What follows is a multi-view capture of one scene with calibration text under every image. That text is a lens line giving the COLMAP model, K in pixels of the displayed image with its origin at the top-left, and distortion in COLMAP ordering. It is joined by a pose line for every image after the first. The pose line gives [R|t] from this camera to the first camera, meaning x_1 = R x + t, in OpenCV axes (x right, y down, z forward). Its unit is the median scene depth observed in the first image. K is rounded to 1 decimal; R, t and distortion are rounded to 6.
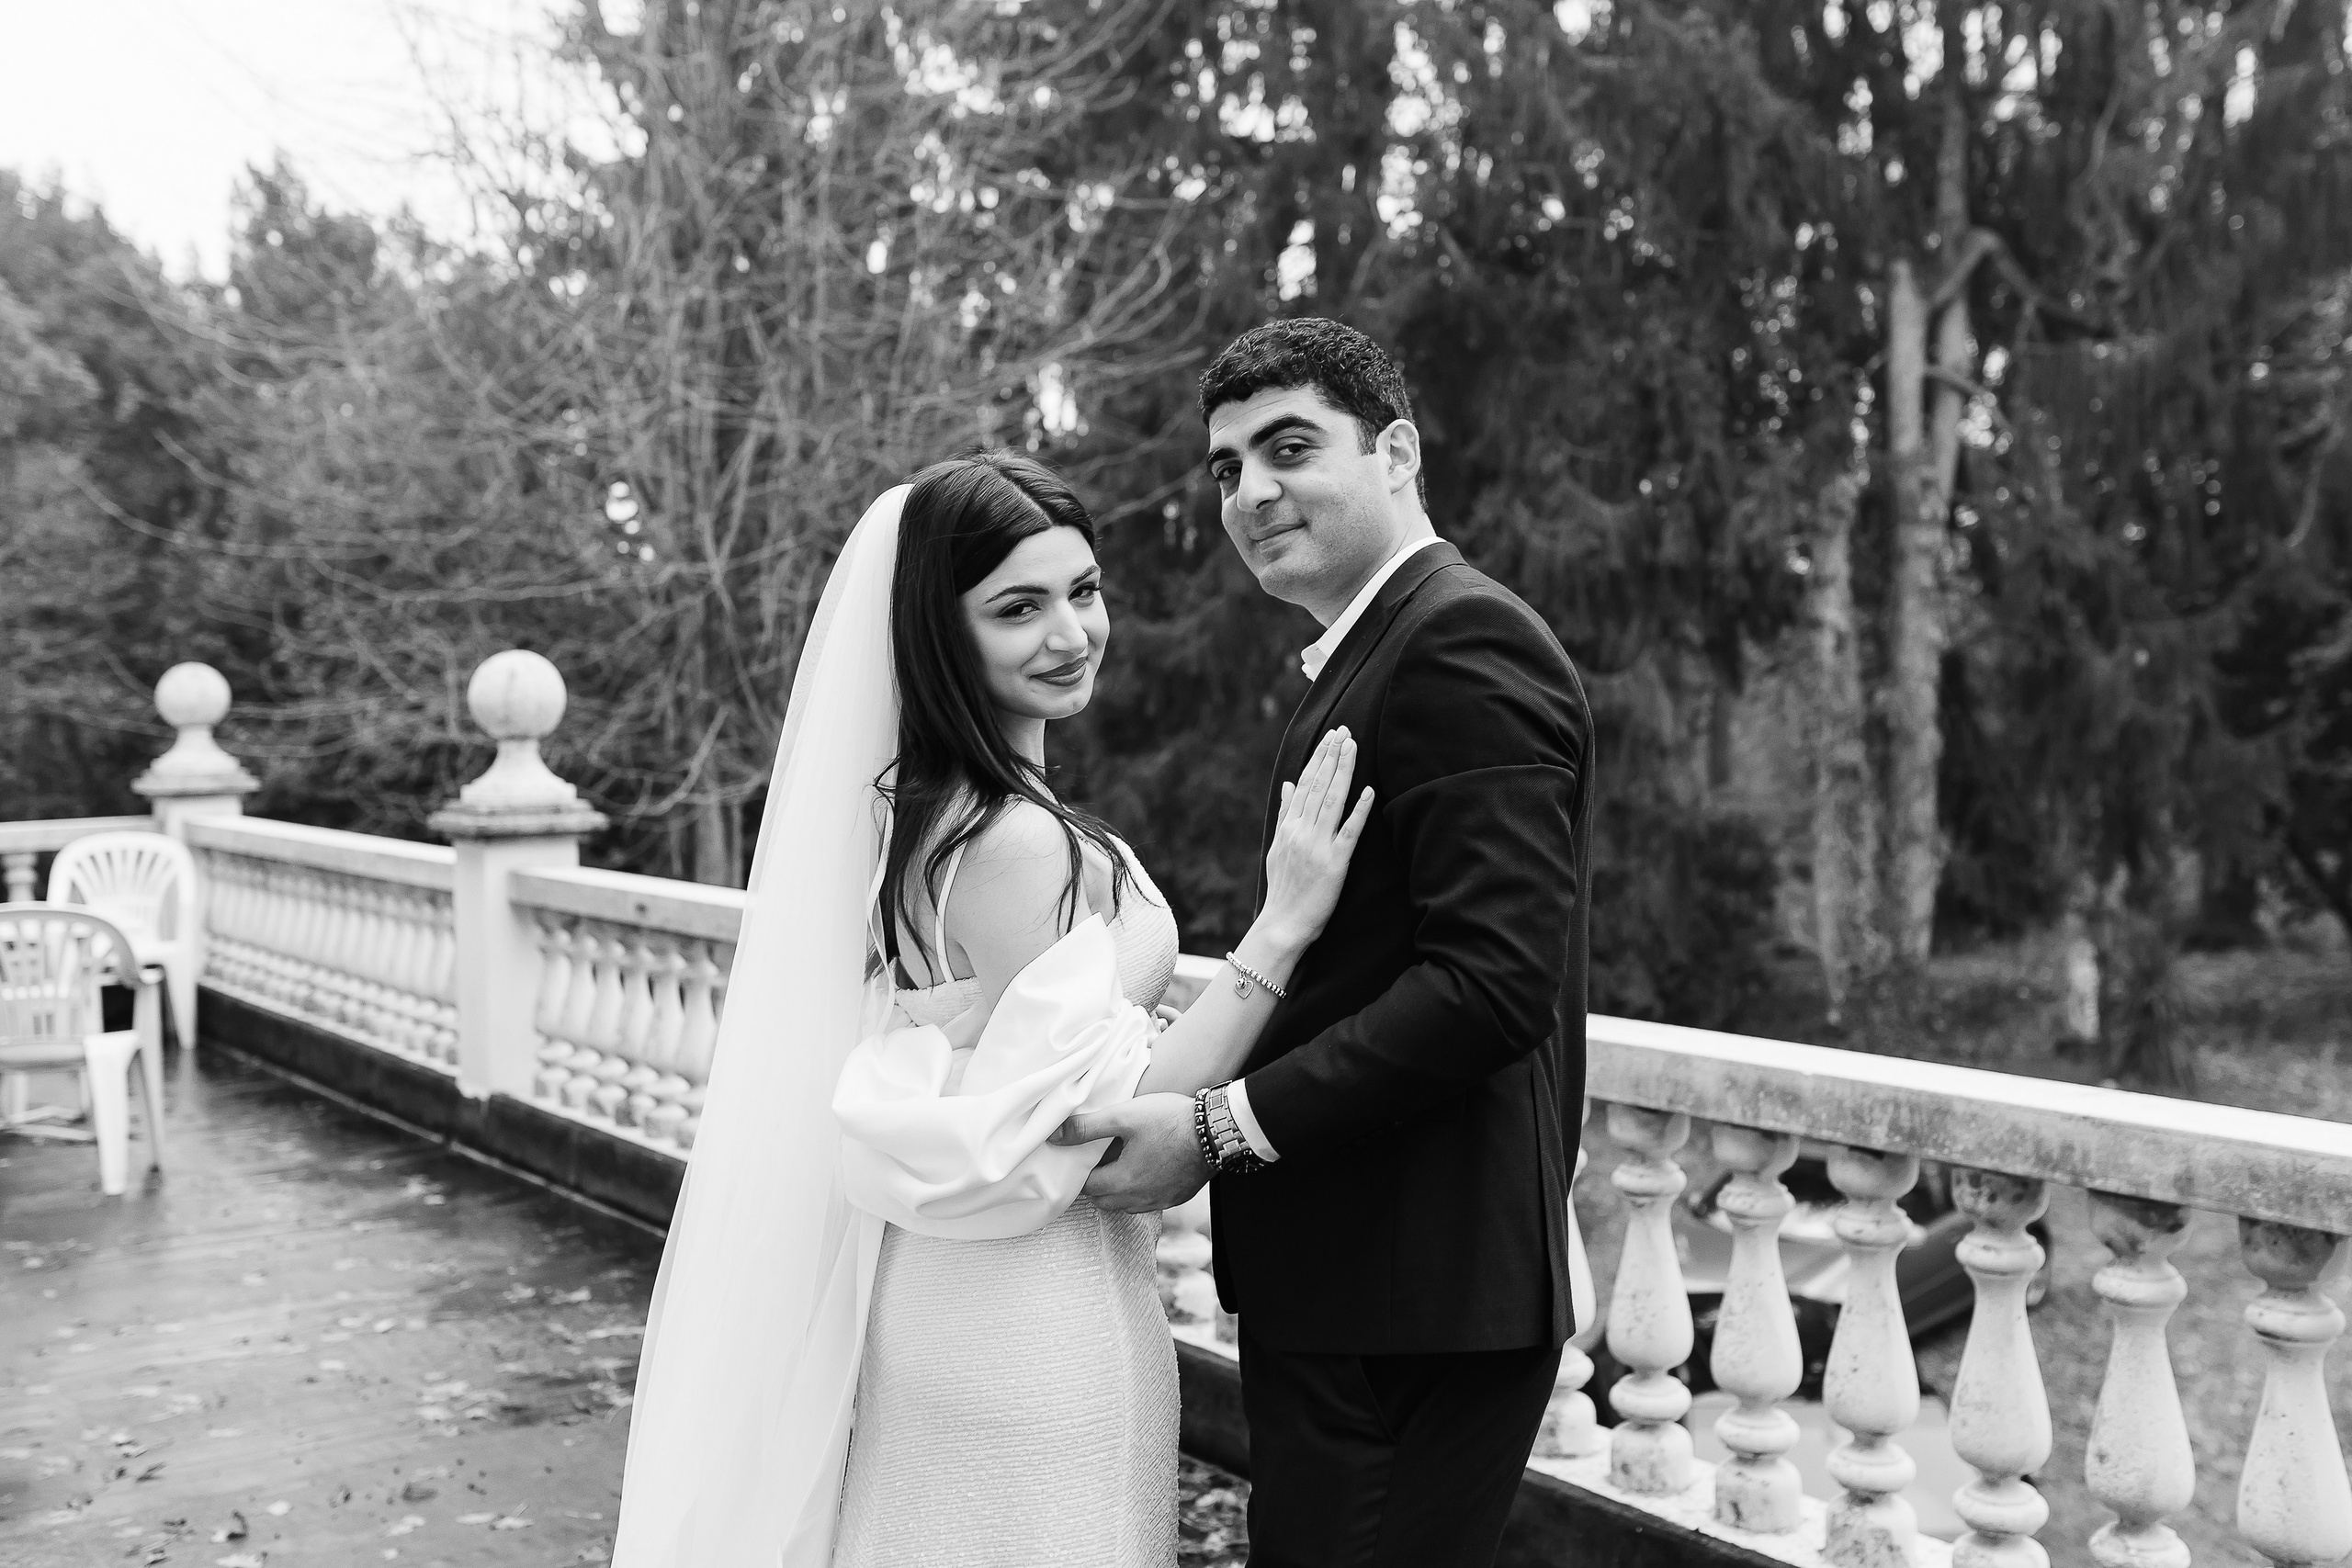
lens RADIAL K [[2383.0, 0, 1233.0], [0, 2383.0, 790.7], [0, 0, 1]] dist [-0.005895, 0.004908]
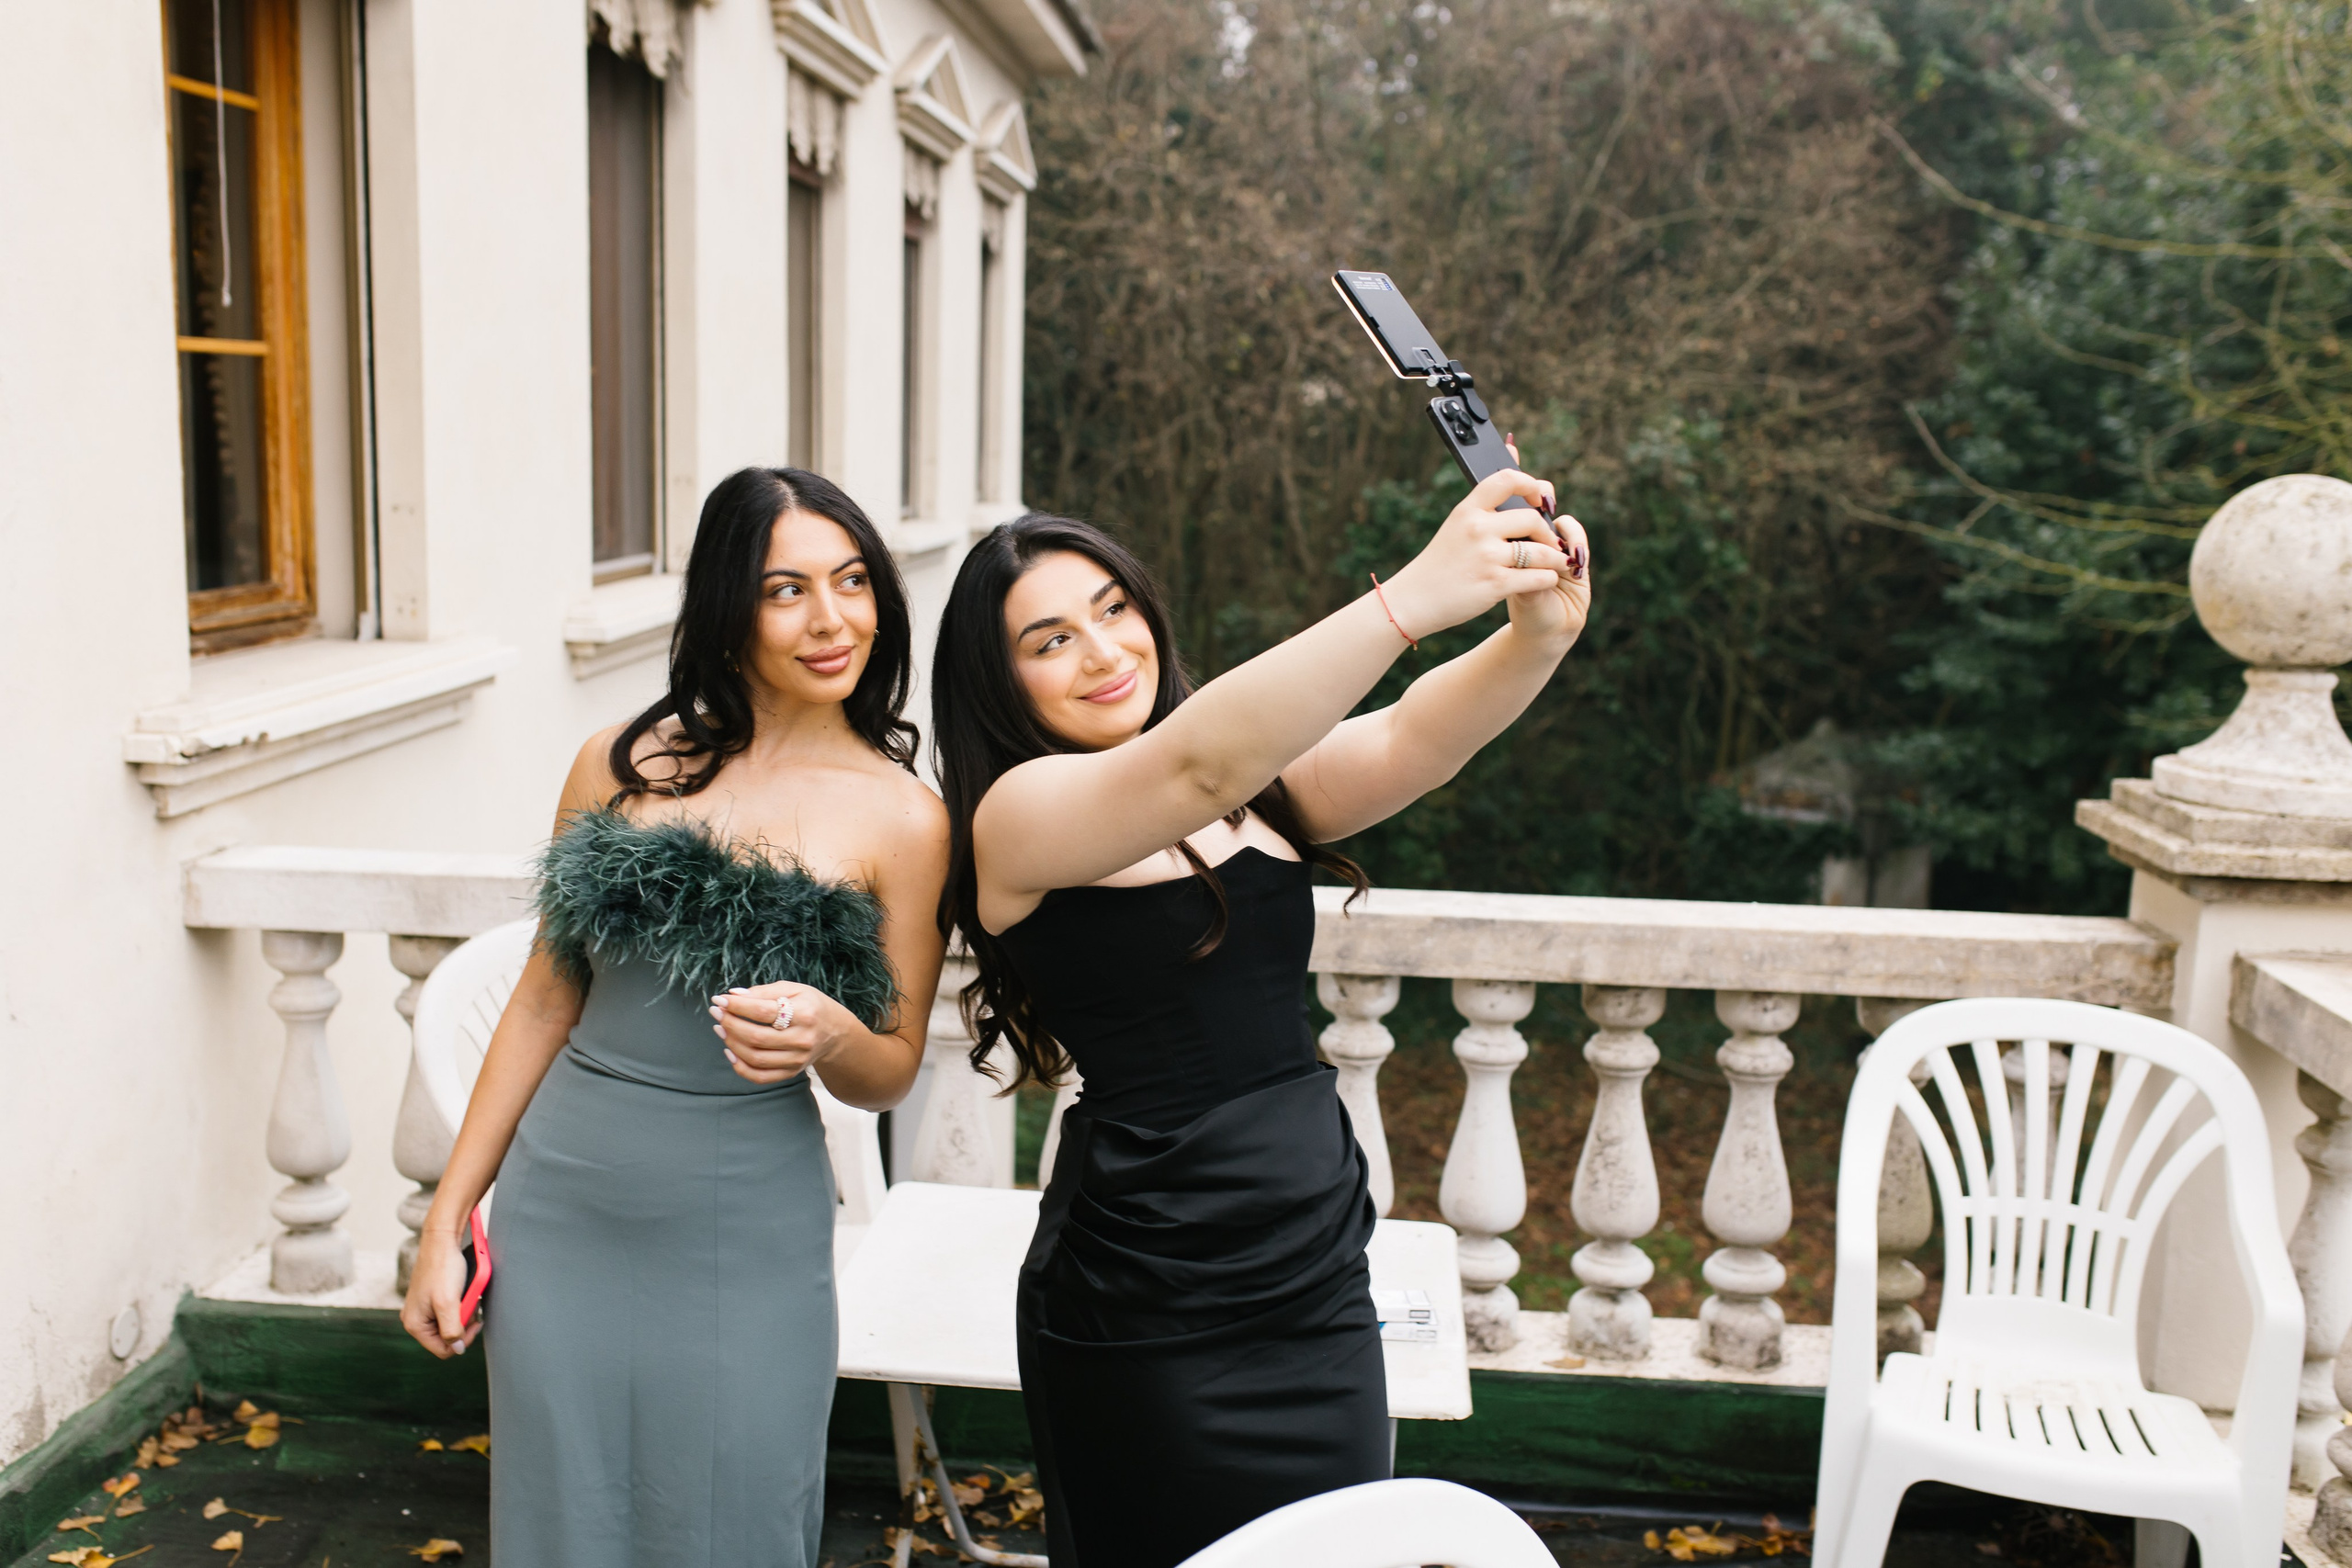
lens RADIAL K [[2383.0, 0, 1233.0], [0, 2383.0, 790.7], [0, 0, 1]] dist [-0.005895, 0.004908]
pose [[0.774204, 0.134578, -0.618463, -0.151849], [-0.073512, 0.989640, 0.123323, -0.016890], [0.628652, -0.050013, 0.776077, 0.289433]]
